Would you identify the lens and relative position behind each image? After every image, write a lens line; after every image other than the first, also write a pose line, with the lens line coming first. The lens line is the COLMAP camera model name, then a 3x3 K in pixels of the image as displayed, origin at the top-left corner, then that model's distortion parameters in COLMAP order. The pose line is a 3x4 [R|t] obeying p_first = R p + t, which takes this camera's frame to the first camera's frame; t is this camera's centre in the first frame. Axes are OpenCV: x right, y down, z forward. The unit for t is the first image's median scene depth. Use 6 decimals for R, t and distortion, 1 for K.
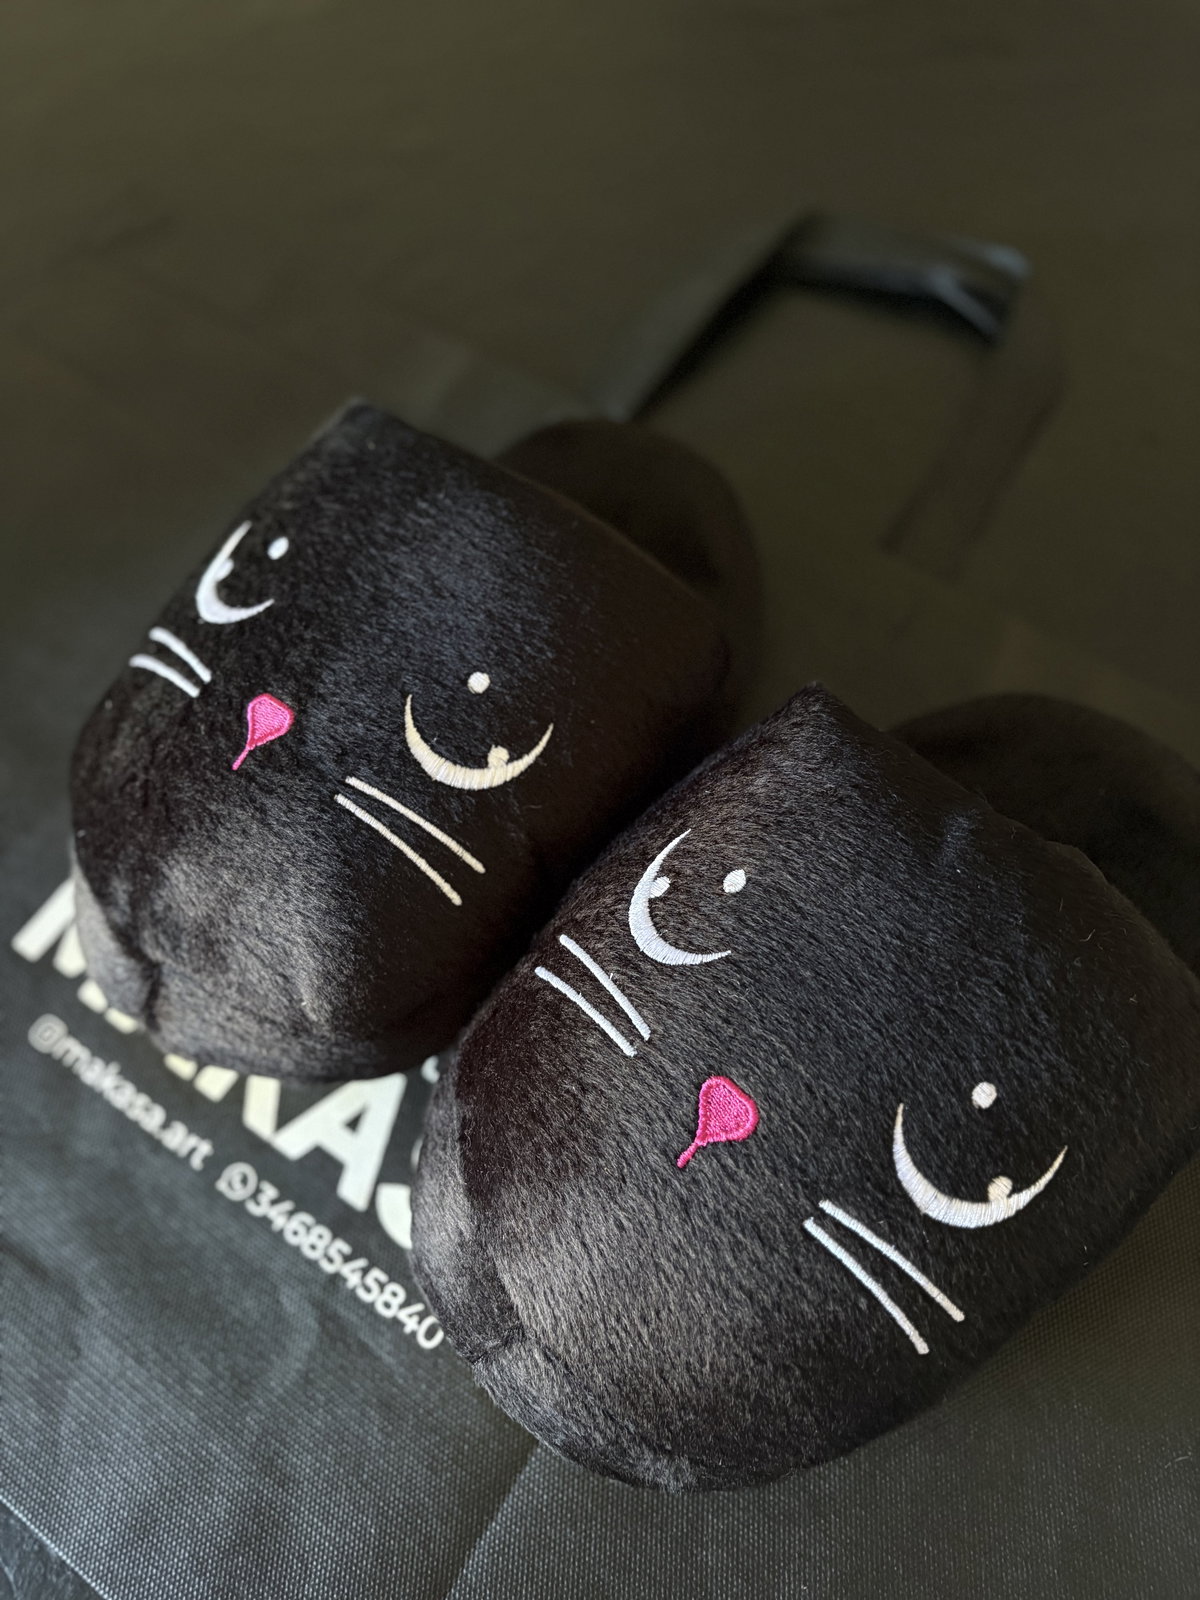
lens RADIAL K [[1221.8, 0, 599.4], [0, 1221.8, 807.8], [0, 0, 1]] dist [0.009687, -0.017491]
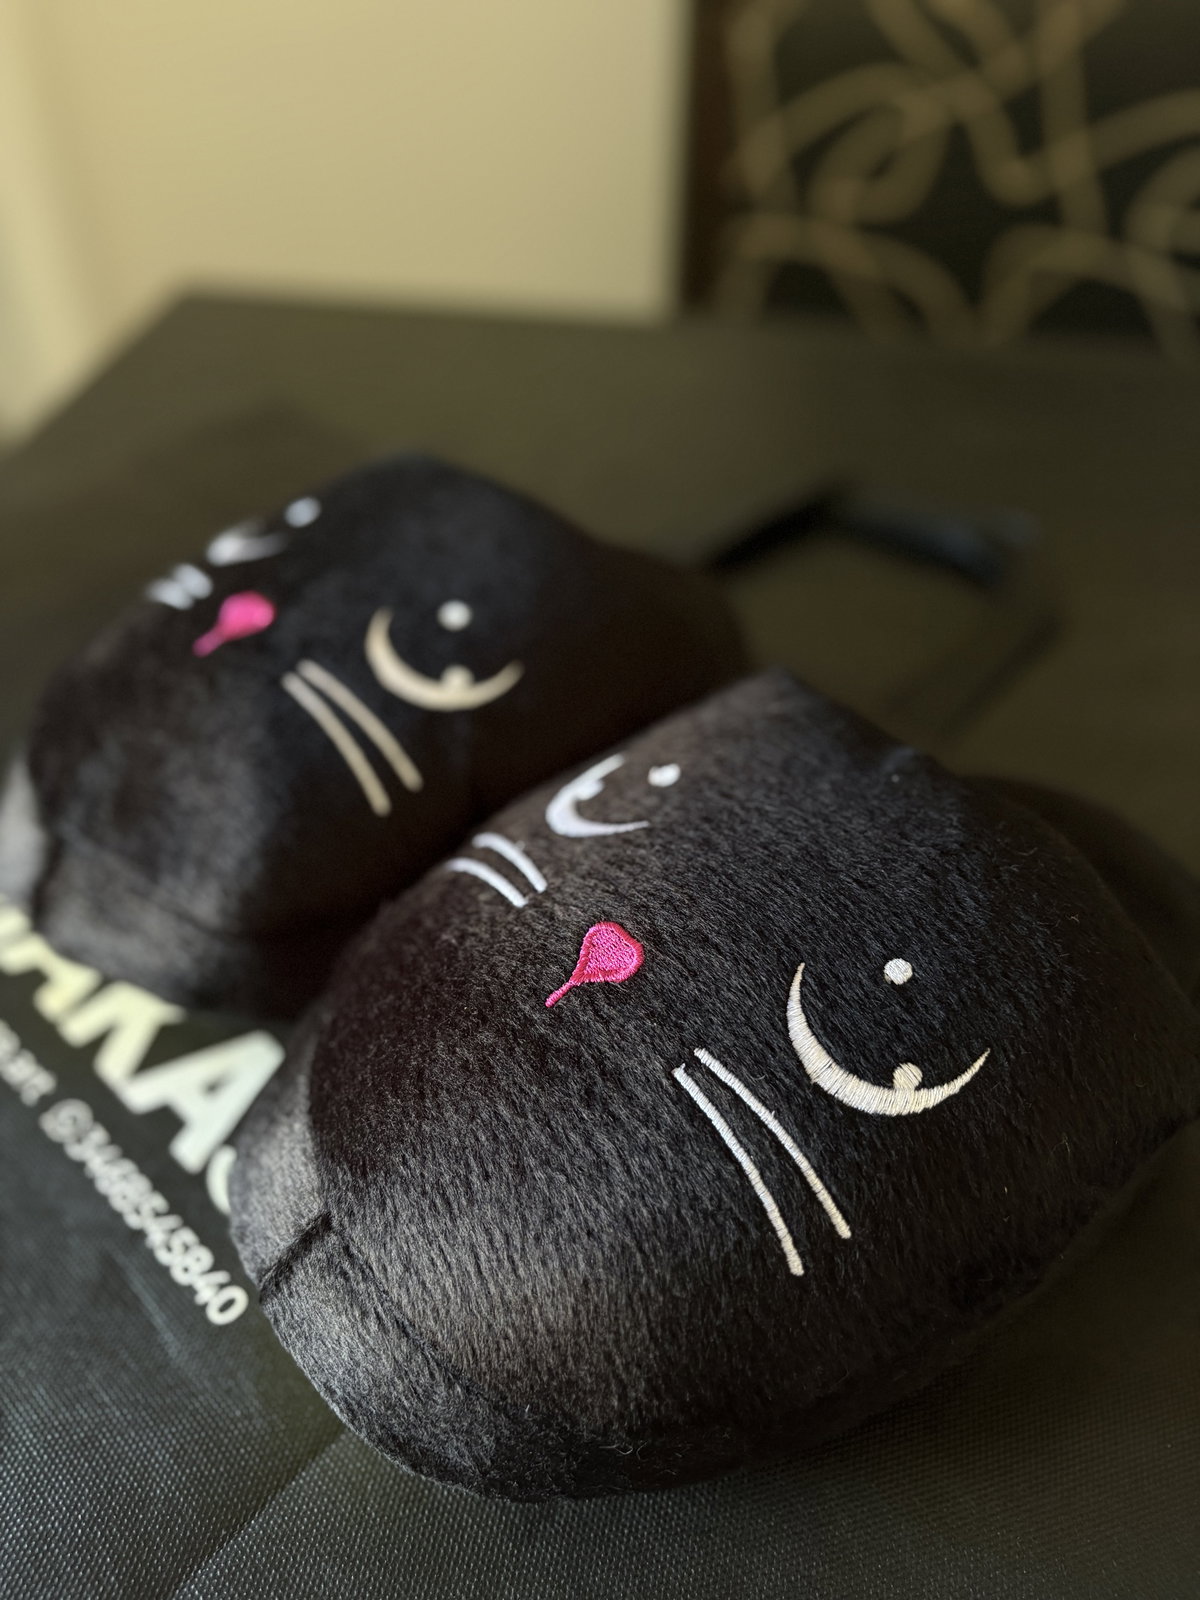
lens RADIAL K [[1230.0, 0, 598.7], [0, 1230.0, 810.8], [0, 0, 1]] dist [0.001107, -0.003052]
pose [[0.984112, 0.163612, -0.068956, 0.121387], [-0.177547, 0.908958, -0.377192, 0.425829], [0.000965, 0.383442, 0.923565, 0.112429]]
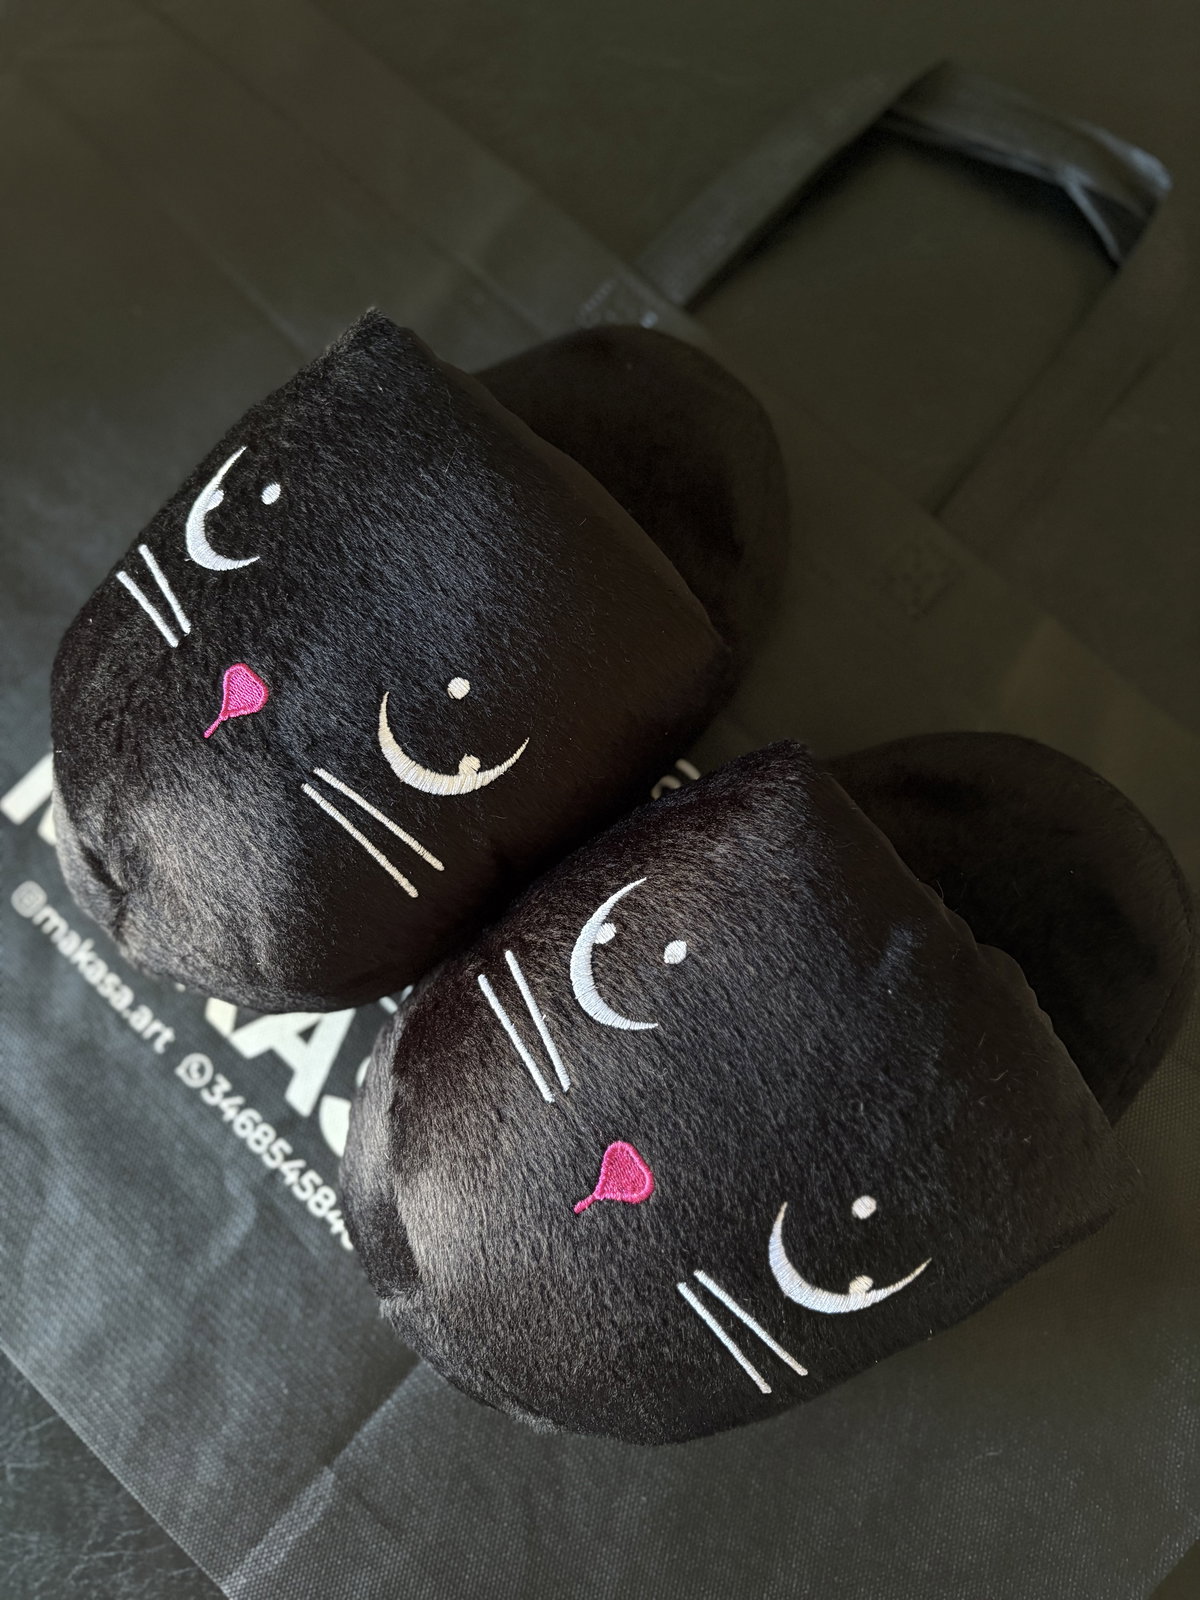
lens RADIAL K [[1225.7, 0, 600.0], [0, 1225.7, 800.0], [0, 0, 1]] dist [0.004607, -0.005075]
pose [[0.988458, 0.151207, -0.009309, 0.036150], [-0.143403, 0.953715, 0.264315, -0.299309], [0.048844, -0.259929, 0.964392, 0.041037]]
